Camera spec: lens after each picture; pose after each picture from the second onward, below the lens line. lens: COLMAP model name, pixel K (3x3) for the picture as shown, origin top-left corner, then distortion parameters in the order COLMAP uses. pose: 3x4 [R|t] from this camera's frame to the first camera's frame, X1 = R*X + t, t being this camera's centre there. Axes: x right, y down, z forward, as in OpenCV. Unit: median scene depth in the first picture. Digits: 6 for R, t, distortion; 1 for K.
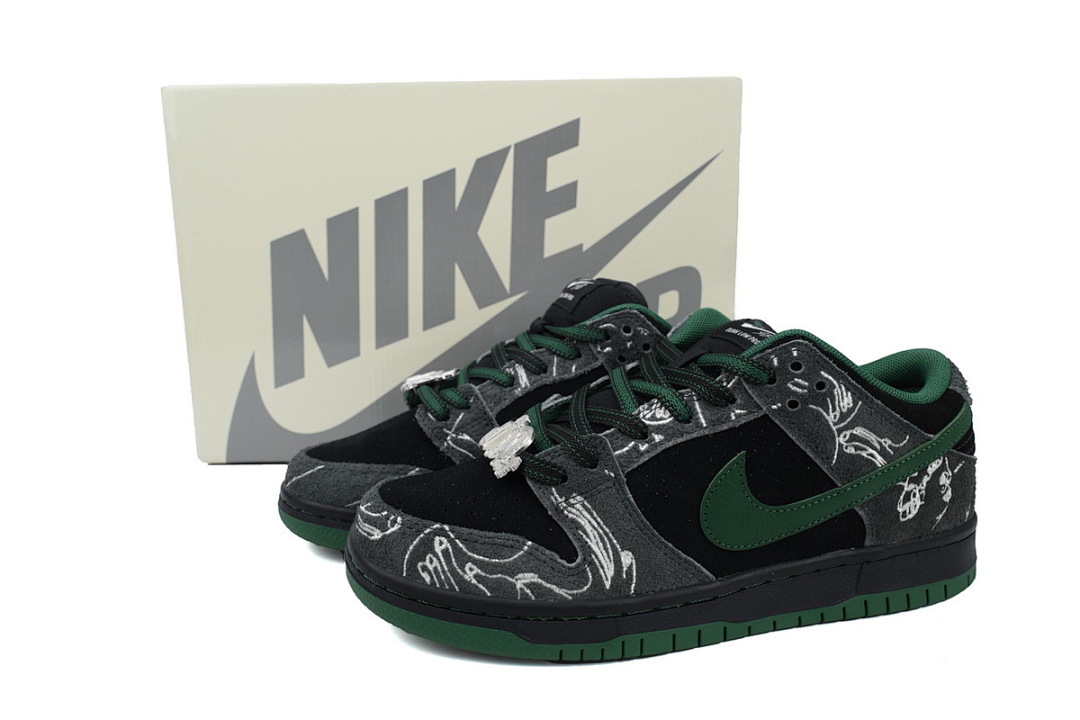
lens RADIAL K [[856.2, 0, 540.0], [0, 856.2, 360.0], [0, 0, 1]] dist [0.040232, -0.001952]
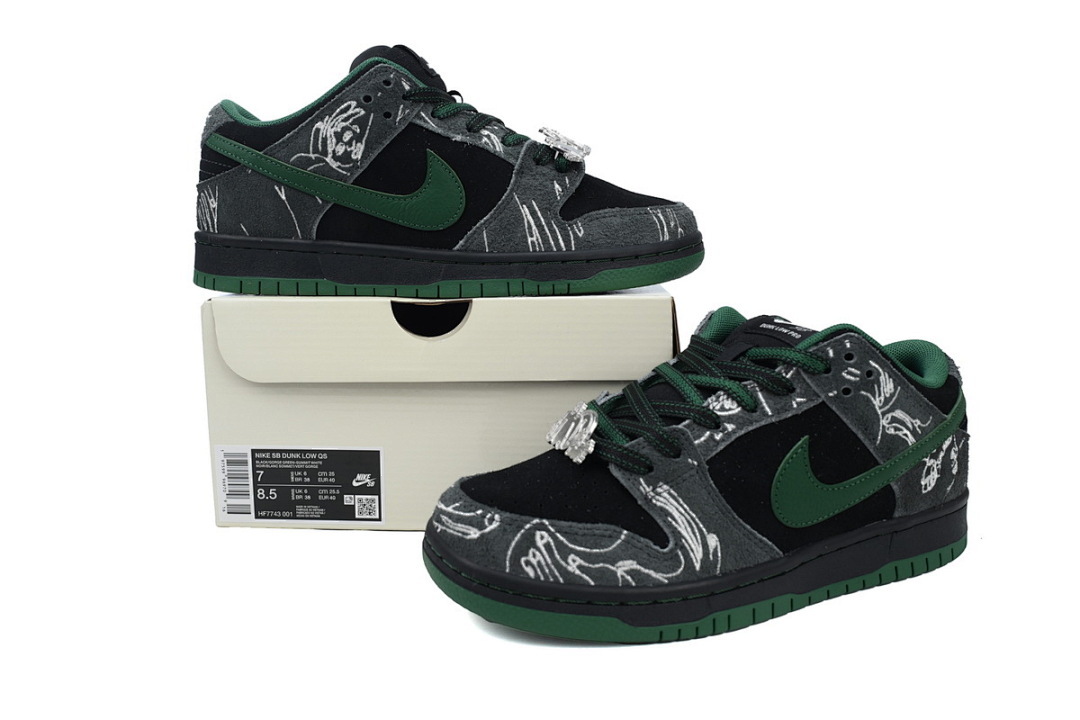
lens RADIAL K [[856.2, 0, 540.0], [0, 856.2, 360.0], [0, 0, 1]] dist [0.040232, -0.001952]
pose [[0.982701, -0.026957, 0.183226, -0.291147], [0.027727, 0.999614, -0.001637, 0.002275], [-0.183111, 0.006689, 0.983069, -0.011654]]
